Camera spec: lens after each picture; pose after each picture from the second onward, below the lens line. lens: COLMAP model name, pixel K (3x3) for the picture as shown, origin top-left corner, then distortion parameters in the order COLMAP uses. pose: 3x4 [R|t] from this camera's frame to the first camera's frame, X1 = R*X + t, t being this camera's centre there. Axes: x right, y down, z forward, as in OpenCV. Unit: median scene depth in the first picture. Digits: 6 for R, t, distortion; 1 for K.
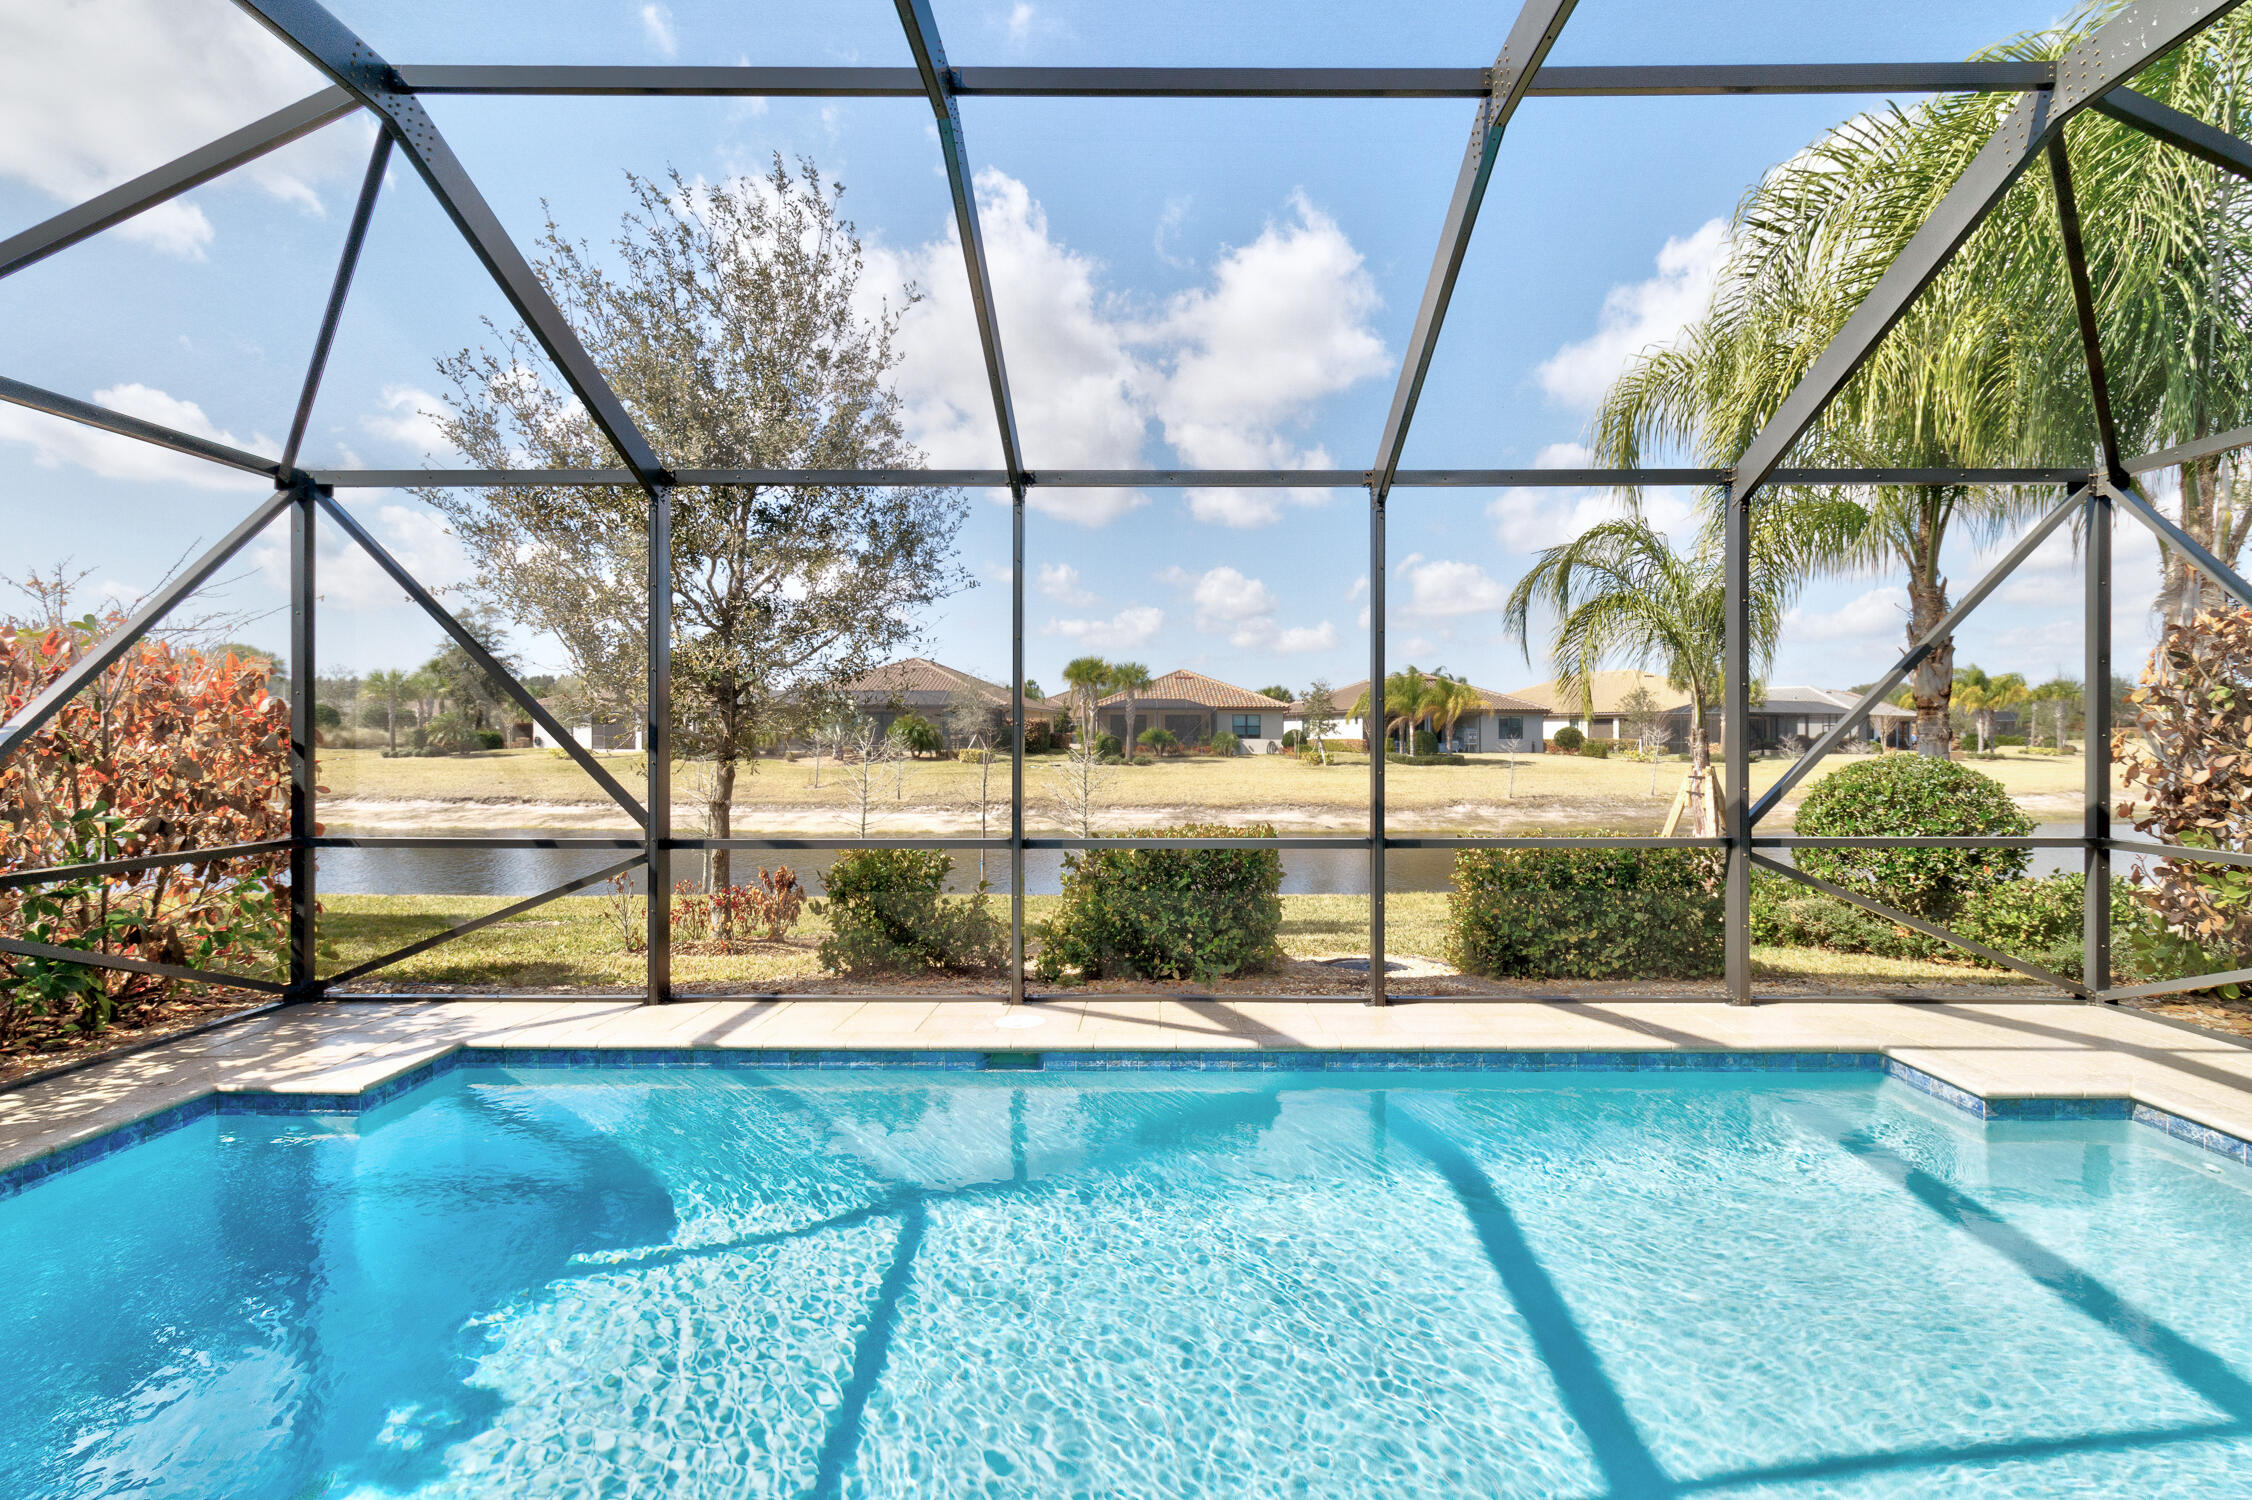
lens RADIAL K [[1077.2, 0, 1133.0], [0, 1077.2, 731.1], [0, 0, 1]] dist [0.001923, 0.000448]
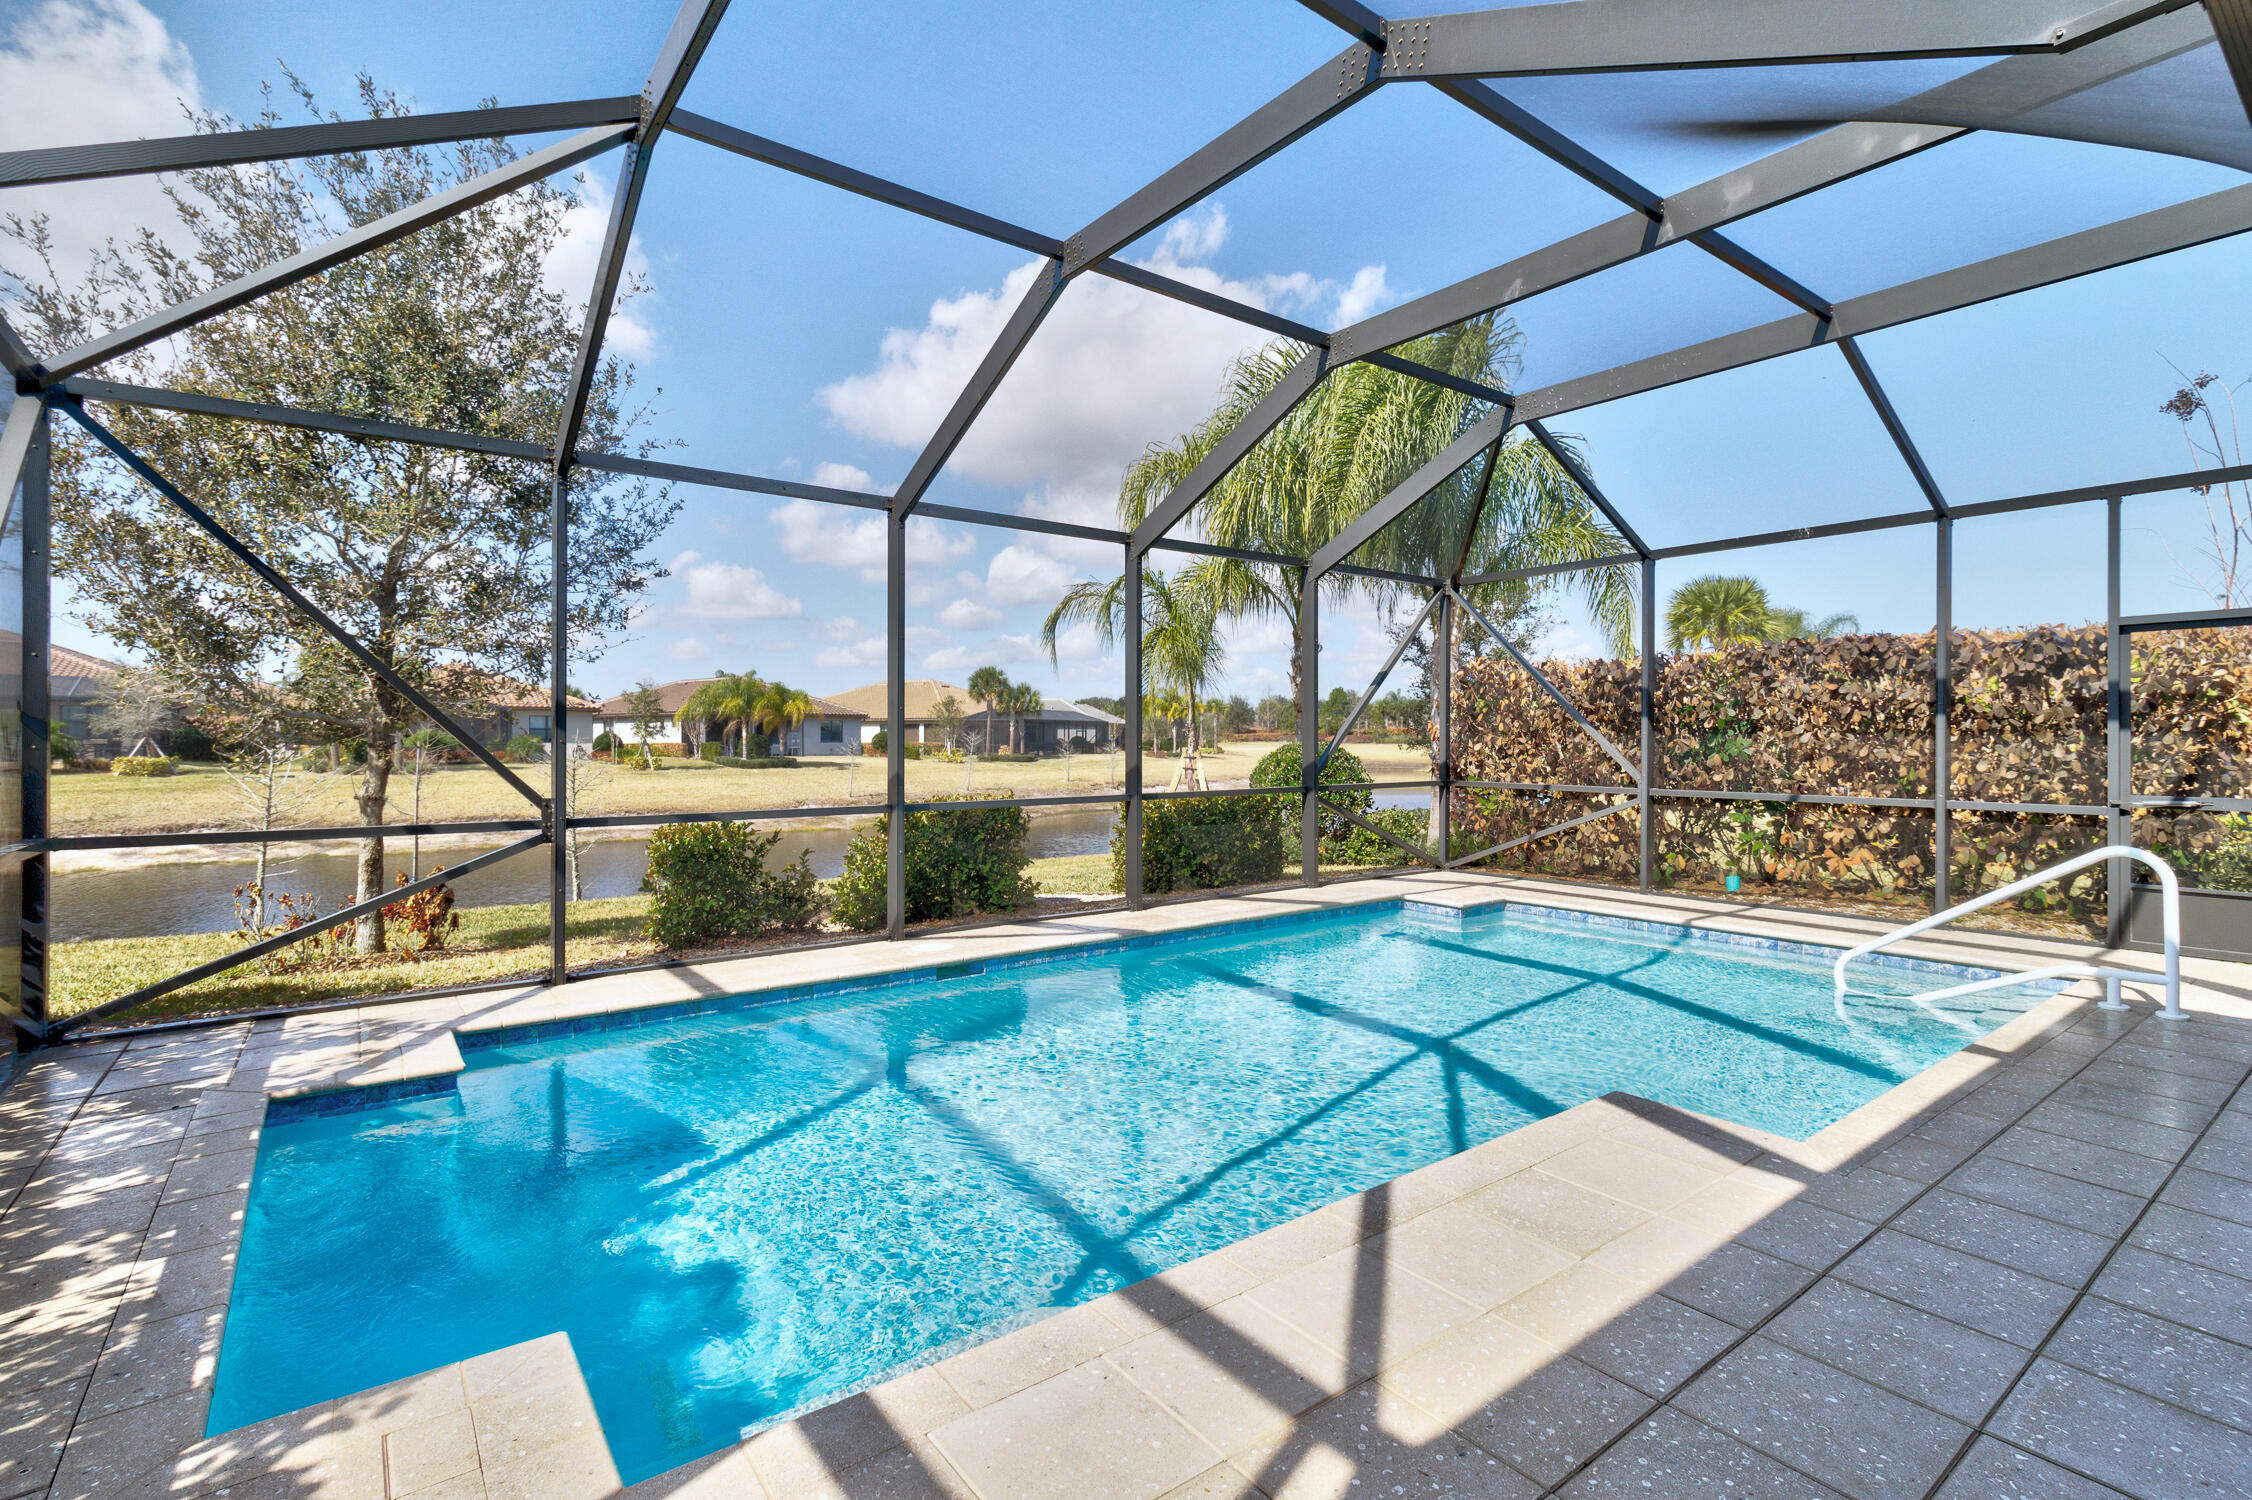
lens RADIAL K [[1049.1, 0, 1168.0], [0, 1049.1, 748.5], [0, 0, 1]] dist [0.003727, 0.000565]
pose [[0.780584, -0.006271, 0.625019, -0.241020], [-0.000904, 0.999937, 0.011161, 0.009766], [-0.625050, -0.009277, 0.780529, -0.042450]]
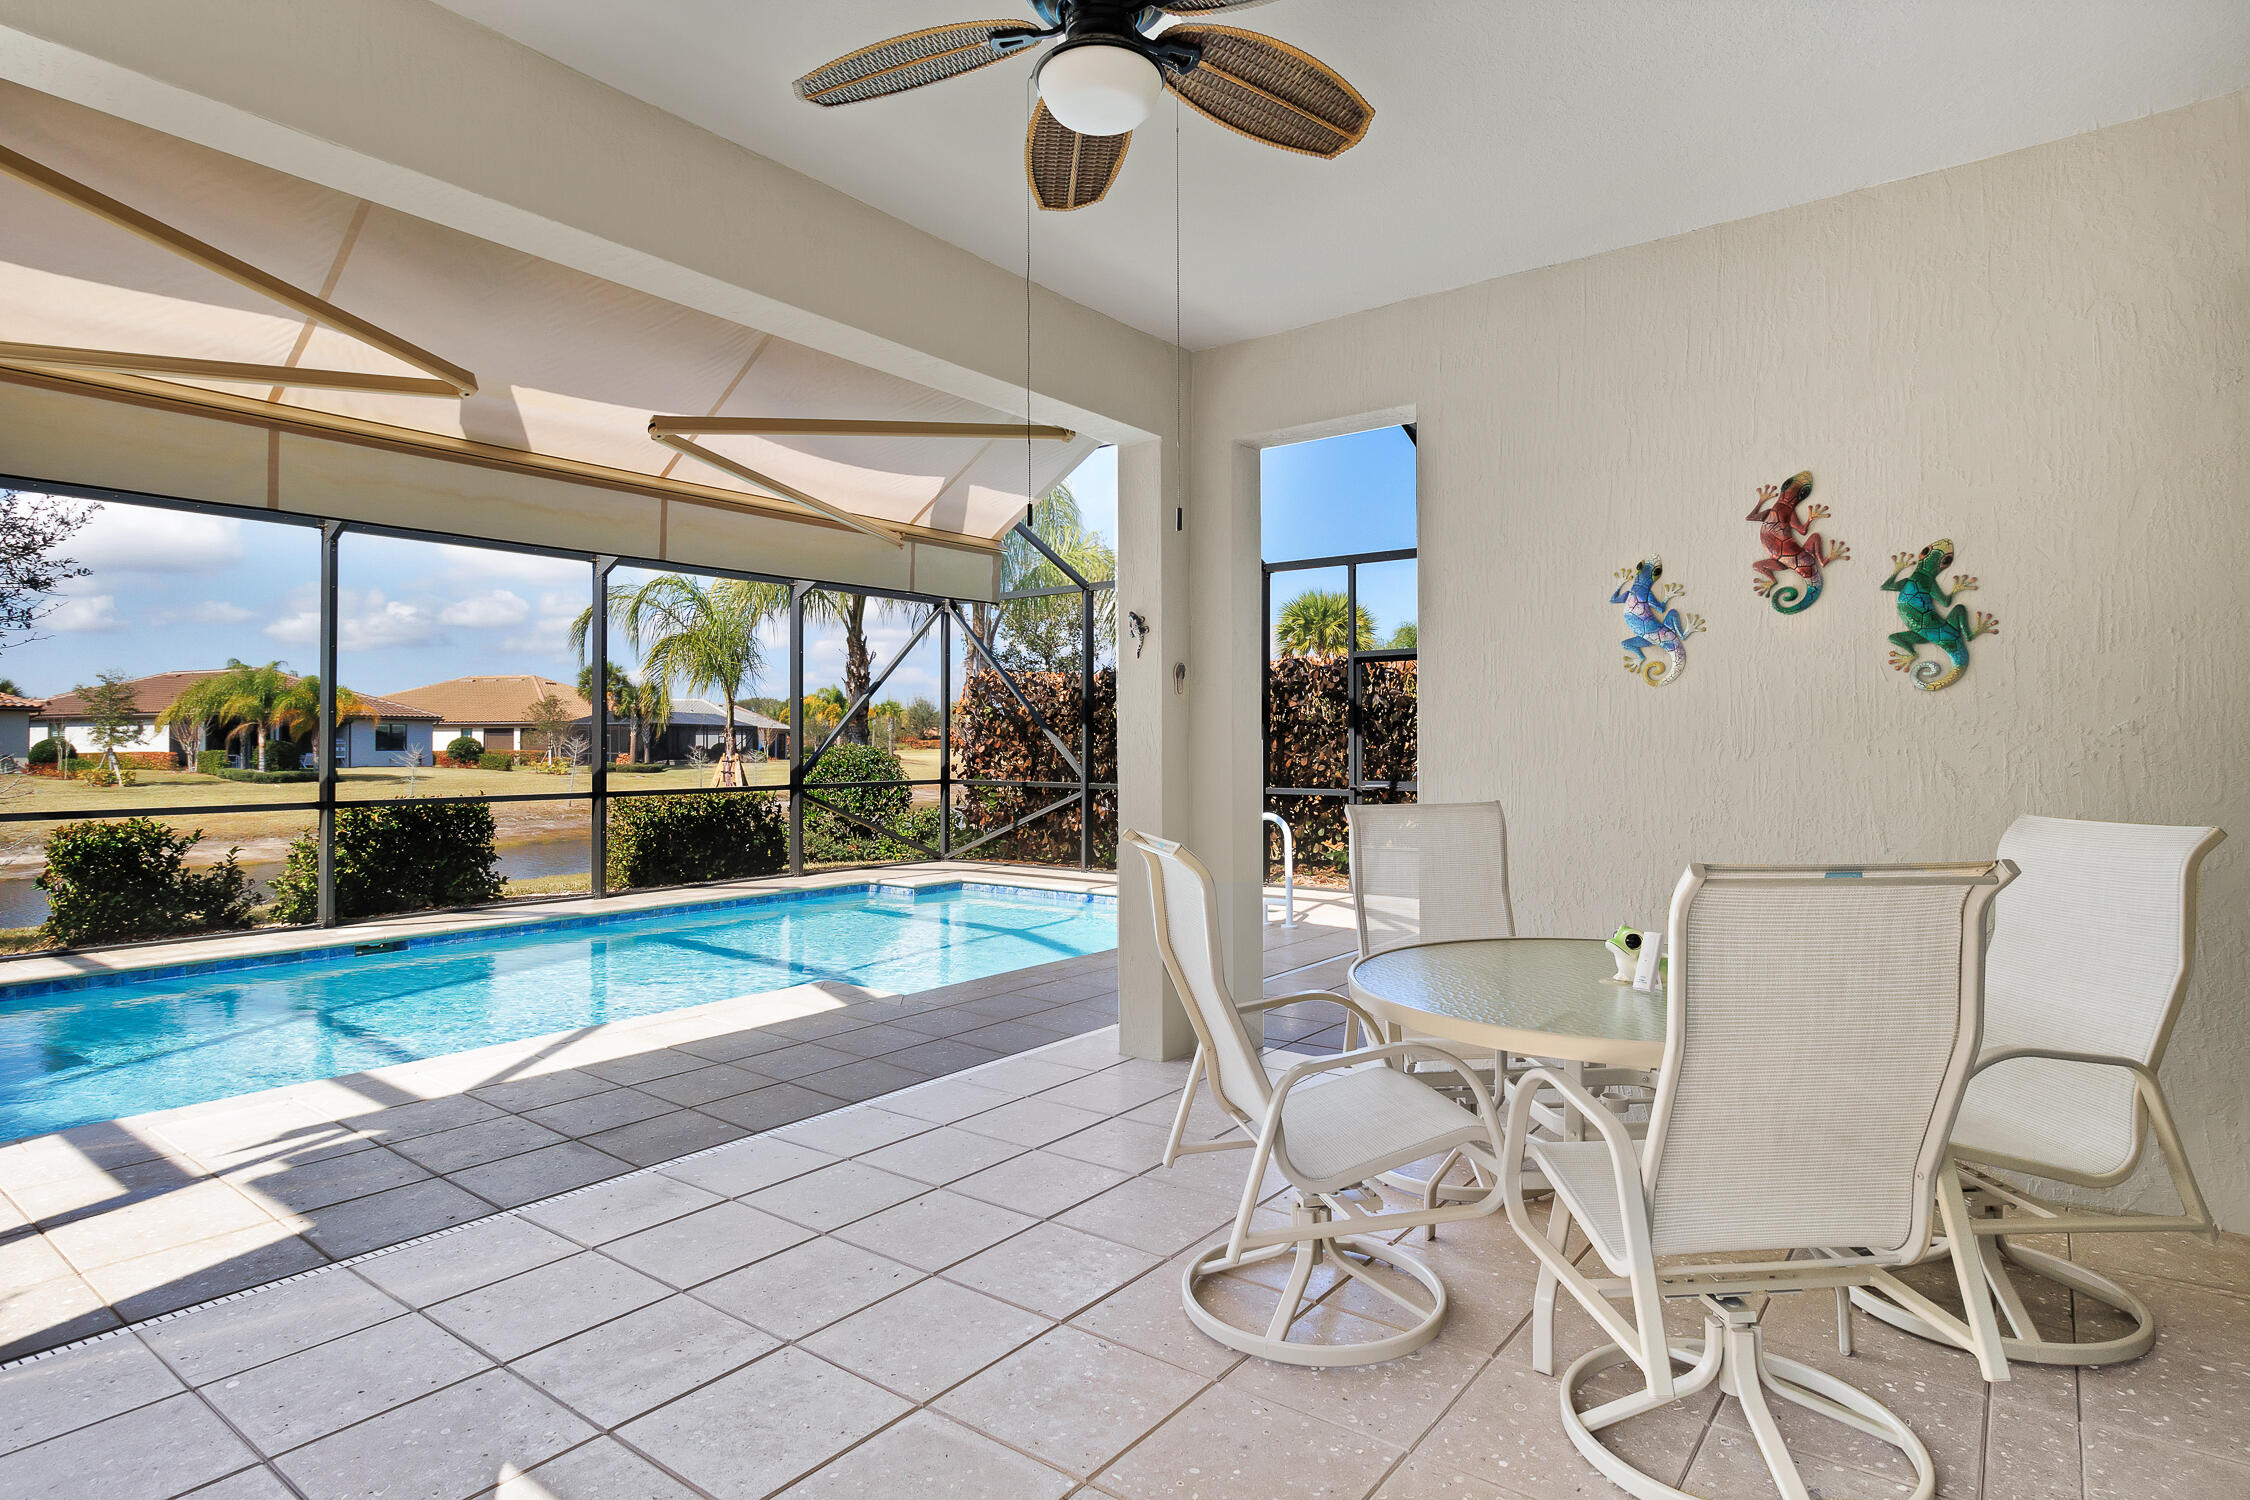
lens RADIAL K [[1161.0, 0, 1169.0], [0, 1161.0, 725.7], [0, 0, 1]] dist [-0.000739, -0.000076]
pose [[0.583111, 0.012555, 0.812295, -0.260113], [0.000223, 0.999878, -0.015614, 0.012825], [-0.812392, 0.009286, 0.583037, -0.252339]]
